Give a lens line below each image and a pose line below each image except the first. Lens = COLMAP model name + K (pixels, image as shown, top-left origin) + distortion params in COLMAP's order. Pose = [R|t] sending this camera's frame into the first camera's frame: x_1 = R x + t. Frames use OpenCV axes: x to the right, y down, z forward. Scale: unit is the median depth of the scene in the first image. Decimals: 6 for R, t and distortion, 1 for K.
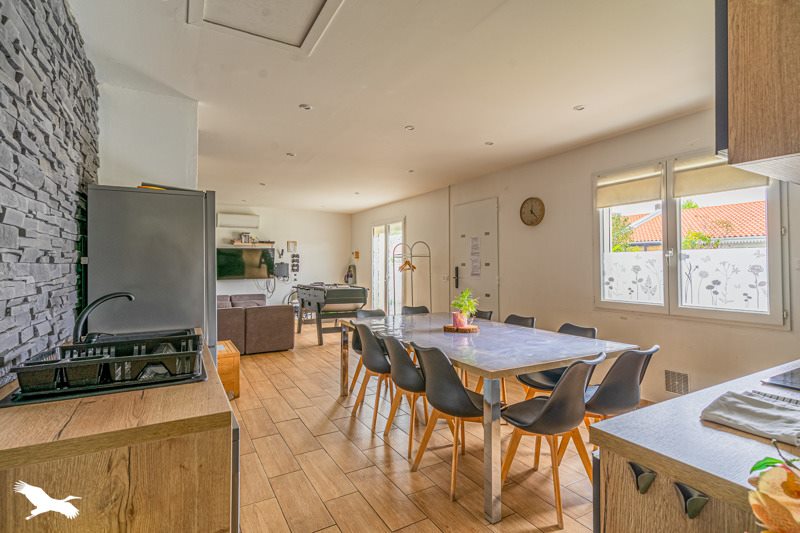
lens RADIAL K [[392.9, 0, 400.2], [0, 392.9, 264.3], [0, 0, 1]] dist [-0.001925, 0.002021]
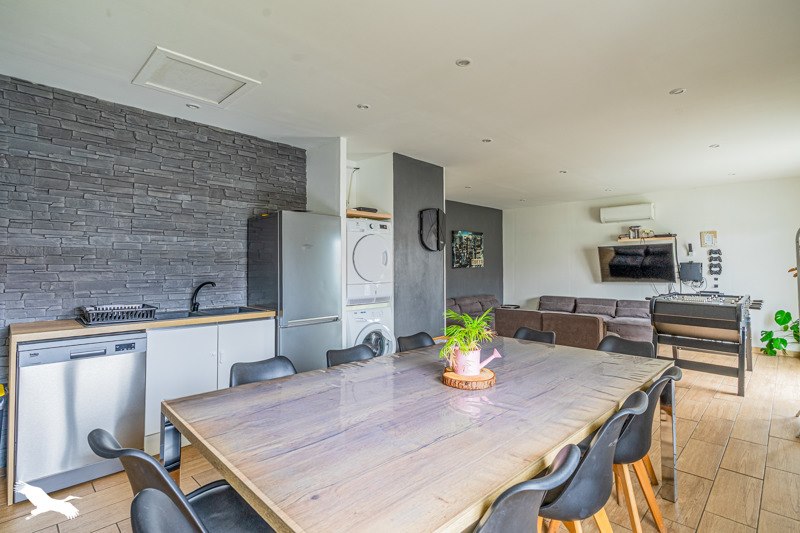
lens RADIAL K [[392.9, 0, 398.9], [0, 392.9, 262.8], [0, 0, 1]] dist [-0.001925, 0.002021]
pose [[0.266770, -0.008064, -0.963726, 0.256200], [0.003120, 0.999967, -0.007504, 0.001557], [0.963755, -0.001005, 0.266787, 0.276744]]
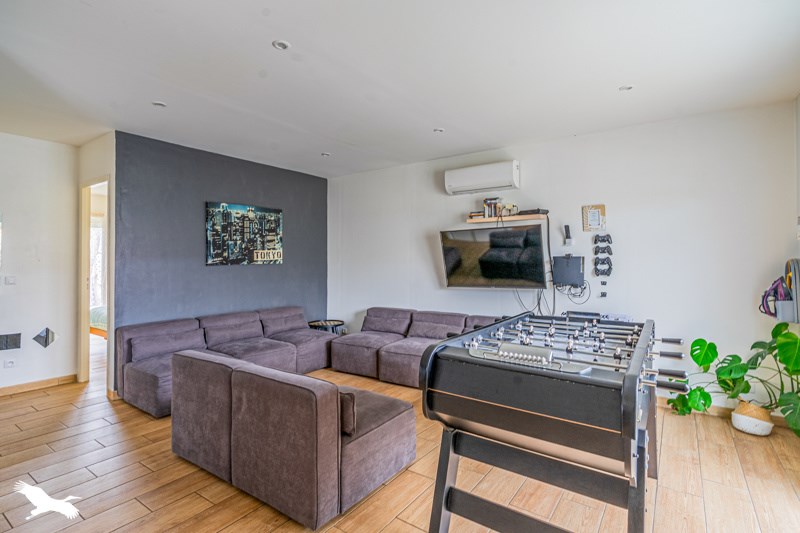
lens RADIAL K [[392.9, 0, 403.2], [0, 392.9, 263.7], [0, 0, 1]] dist [-0.001925, 0.002021]
pose [[0.426028, 0.002643, -0.904706, 0.025796], [0.002890, 0.999987, 0.004282, 0.003542], [0.904705, -0.004439, 0.426015, 0.628887]]
